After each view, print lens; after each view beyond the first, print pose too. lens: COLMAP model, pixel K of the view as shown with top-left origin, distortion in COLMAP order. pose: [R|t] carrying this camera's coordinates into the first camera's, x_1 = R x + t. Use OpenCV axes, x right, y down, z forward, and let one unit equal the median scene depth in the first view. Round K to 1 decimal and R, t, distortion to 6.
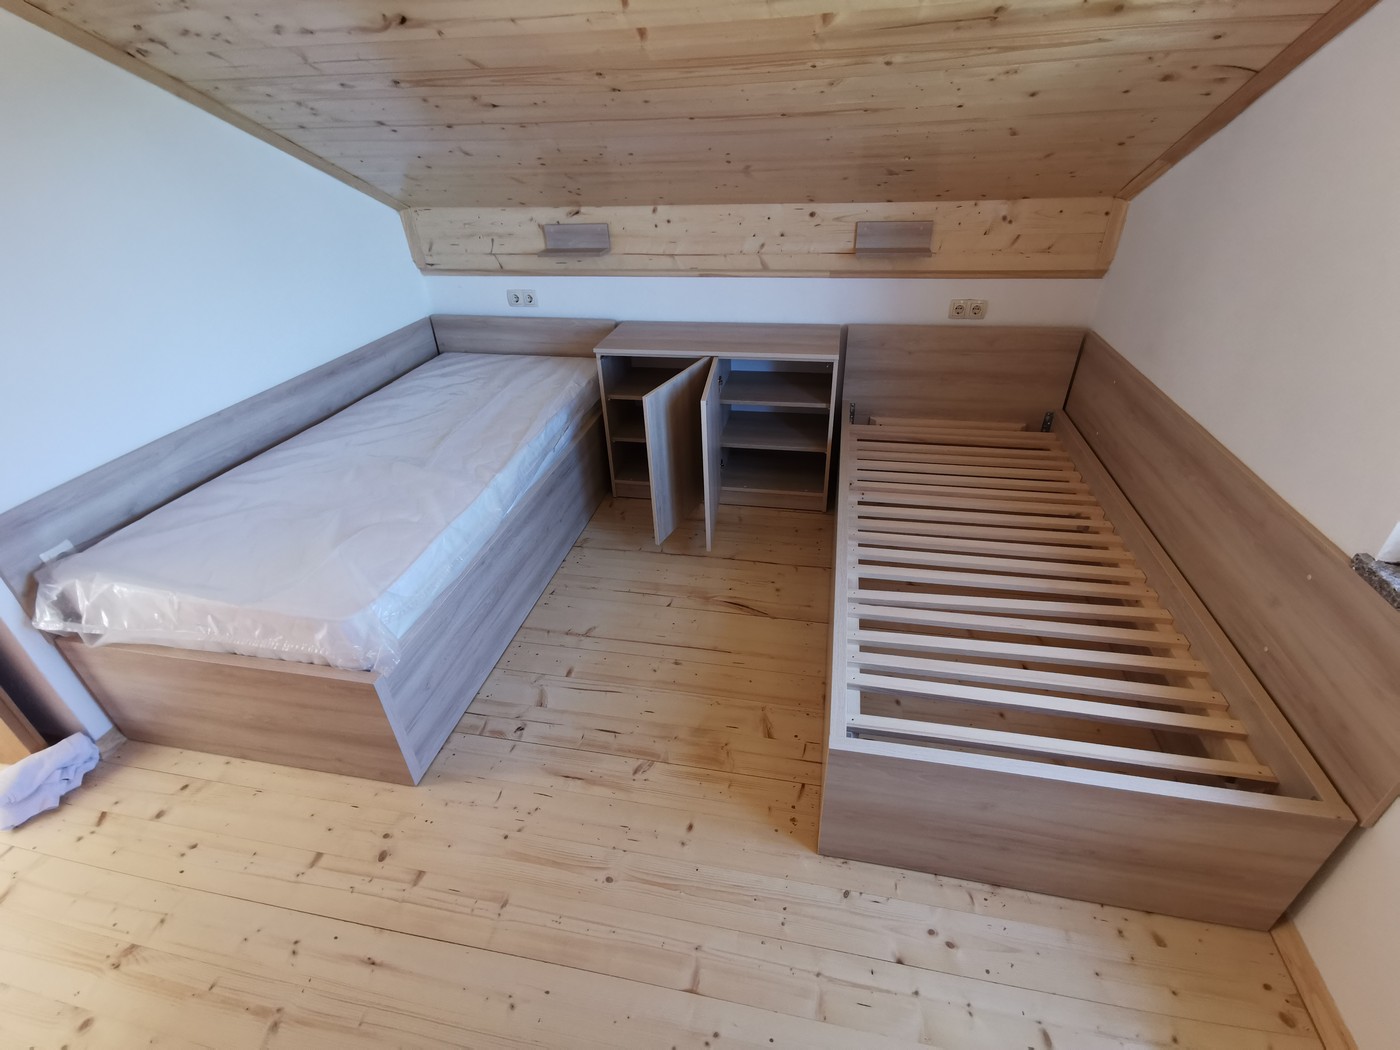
lens RADIAL K [[641.1, 0, 700.0], [0, 641.1, 525.0], [0, 0, 1]] dist [0.009196, 0.000410]
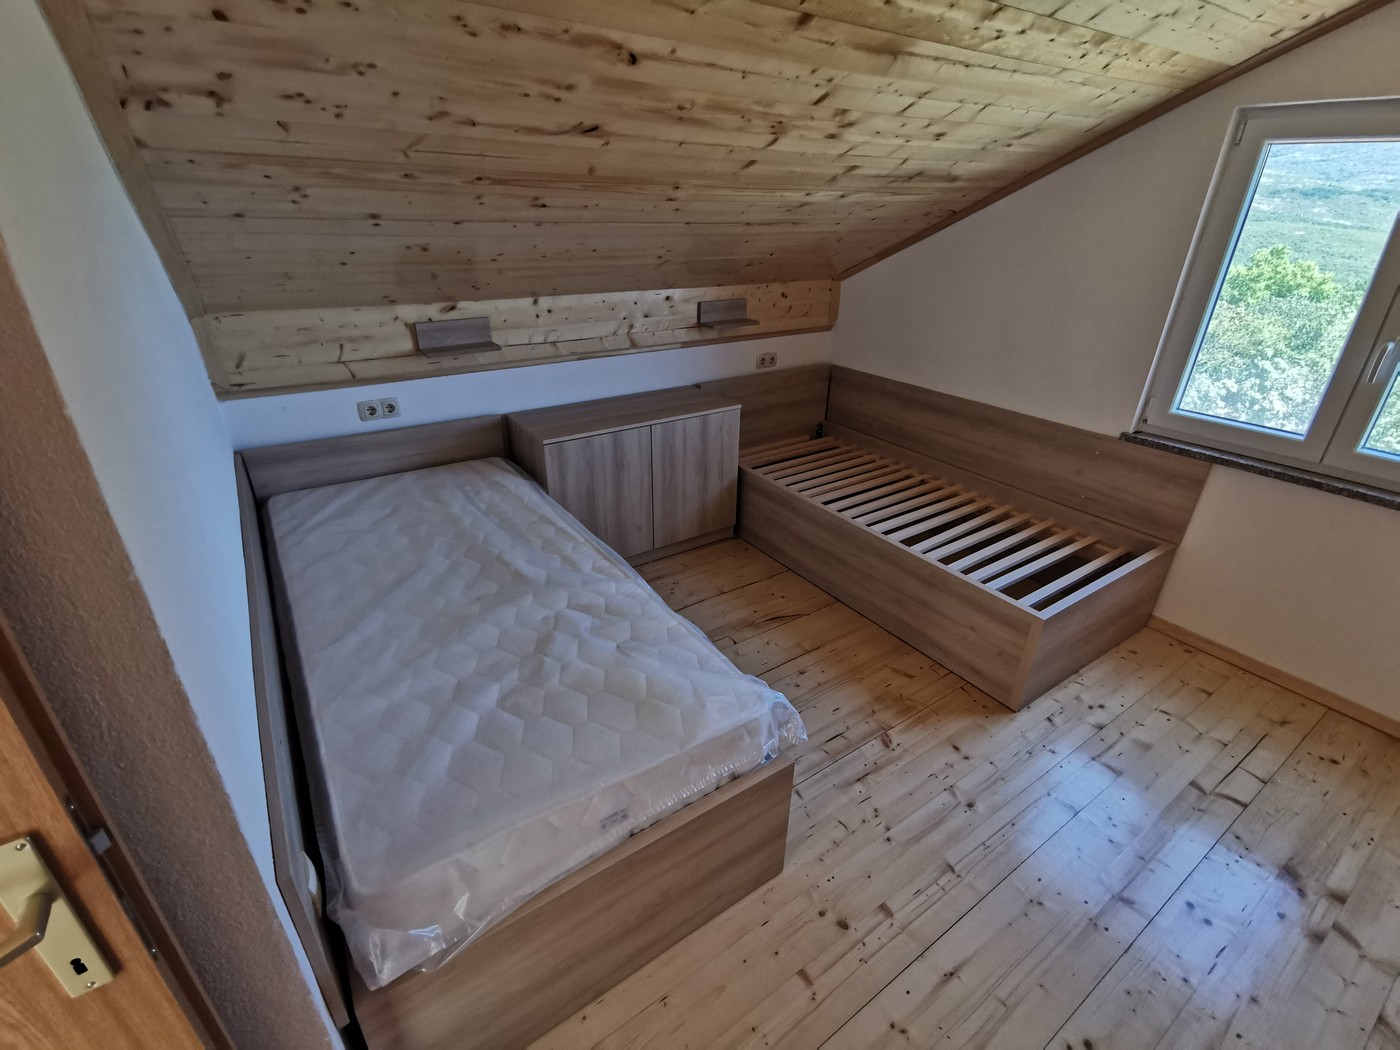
lens RADIAL K [[654.0, 0, 700.0], [0, 654.0, 525.0], [0, 0, 1]] dist [0.018039, 0.000657]
pose [[0.692460, -0.275818, 0.666651, -0.675285], [0.350918, 0.936128, 0.022808, -0.094693], [-0.630361, 0.218146, 0.745021, 0.147282]]
